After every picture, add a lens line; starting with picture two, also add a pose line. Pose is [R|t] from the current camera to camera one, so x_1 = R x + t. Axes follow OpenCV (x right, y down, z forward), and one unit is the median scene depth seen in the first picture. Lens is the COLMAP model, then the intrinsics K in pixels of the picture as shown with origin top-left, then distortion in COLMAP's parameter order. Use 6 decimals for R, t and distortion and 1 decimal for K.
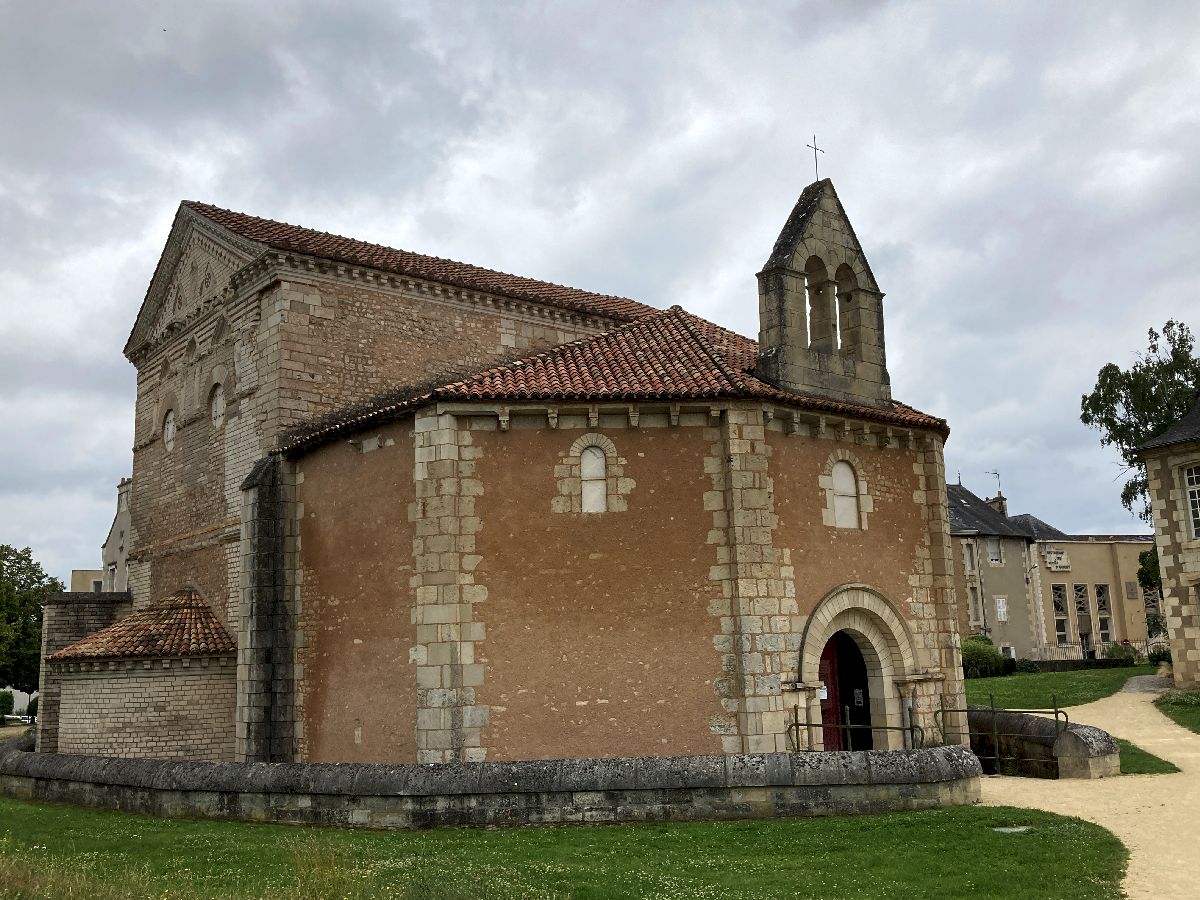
lens RADIAL K [[1130.4, 0, 600.0], [0, 1130.4, 450.0], [0, 0, 1]] dist [0.077575, -0.237283]
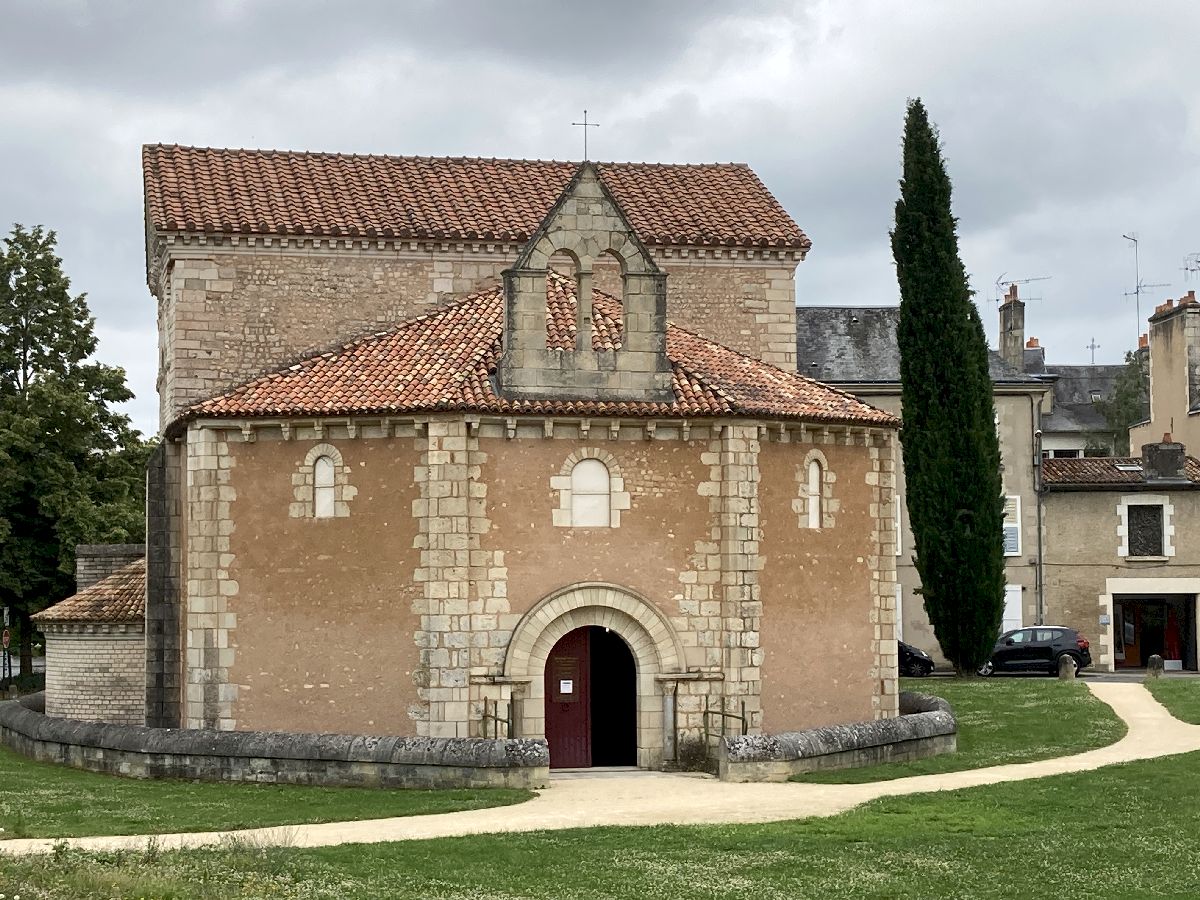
lens RADIAL K [[2321.7, 0, 600.0], [0, 2321.7, 450.0], [0, 0, 1]] dist [0.078326, 0.020133]
pose [[0.896367, 0.005400, -0.443279, 1.224263], [0.054228, 0.991081, 0.121728, -0.267128], [0.439983, -0.133151, 0.888080, -0.870118]]
